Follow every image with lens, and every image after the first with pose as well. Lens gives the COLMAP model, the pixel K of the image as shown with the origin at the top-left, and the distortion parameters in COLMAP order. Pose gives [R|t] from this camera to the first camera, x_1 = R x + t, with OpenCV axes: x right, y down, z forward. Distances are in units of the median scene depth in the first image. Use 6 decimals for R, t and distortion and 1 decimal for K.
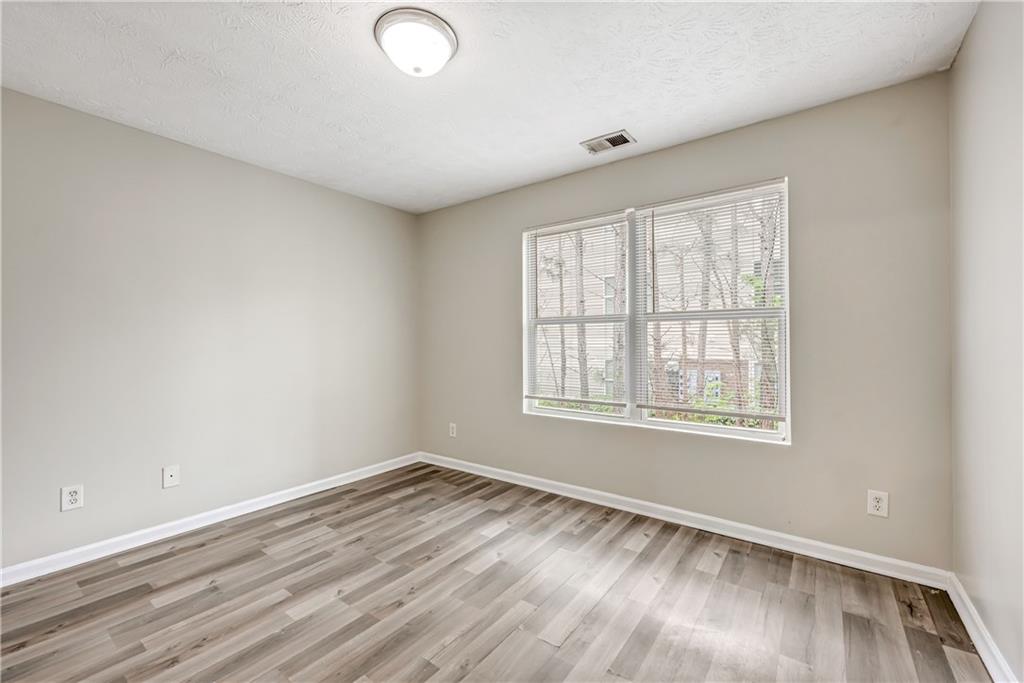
lens RADIAL K [[419.5, 0, 515.3], [0, 419.5, 338.4], [0, 0, 1]] dist [0.000408, -0.000315]
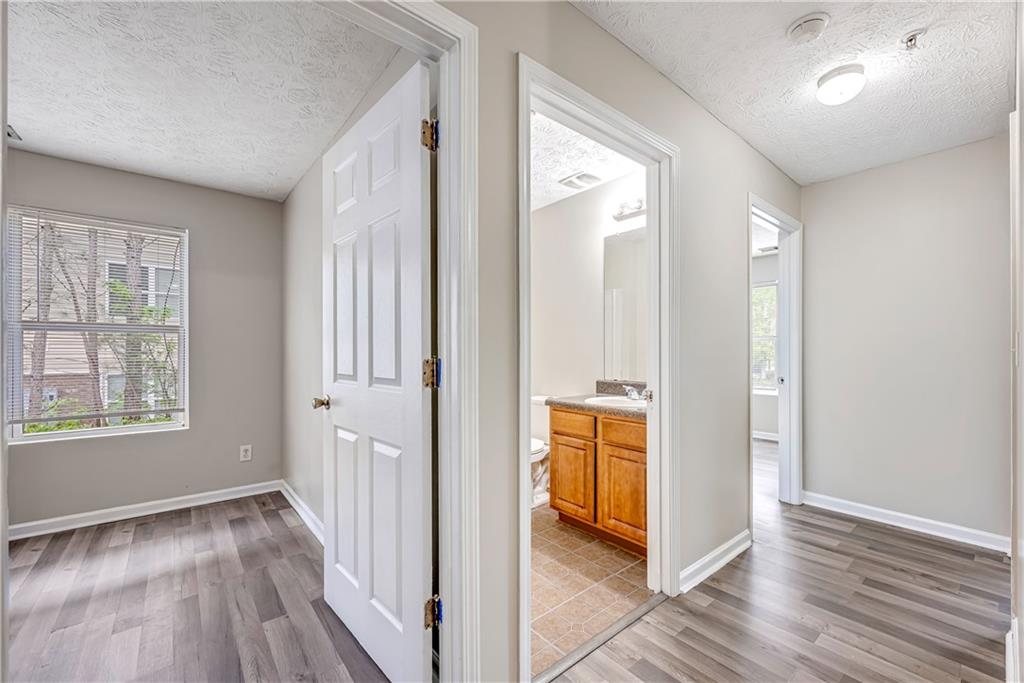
lens RADIAL K [[419.5, 0, 512.1], [0, 419.5, 350.9], [0, 0, 1]] dist [0.000408, -0.000315]
pose [[0.258668, 0.003120, 0.965961, -0.380385], [-0.008191, 0.999966, -0.001036, -0.003224], [-0.965932, -0.007644, 0.258685, -0.354749]]
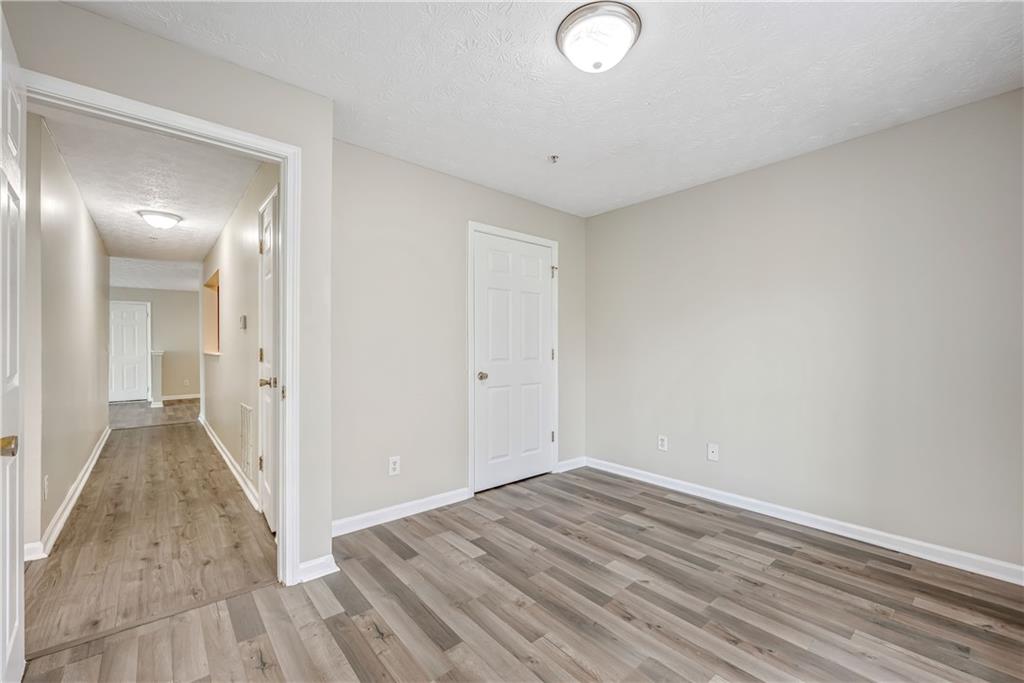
lens RADIAL K [[419.5, 0, 517.3], [0, 419.5, 345.5], [0, 0, 1]] dist [0.000408, -0.000315]
pose [[-0.221983, 0.005495, -0.975035, 0.570069], [0.010158, 0.999943, 0.003323, -0.000647], [0.974998, -0.009167, -0.222026, 0.767678]]
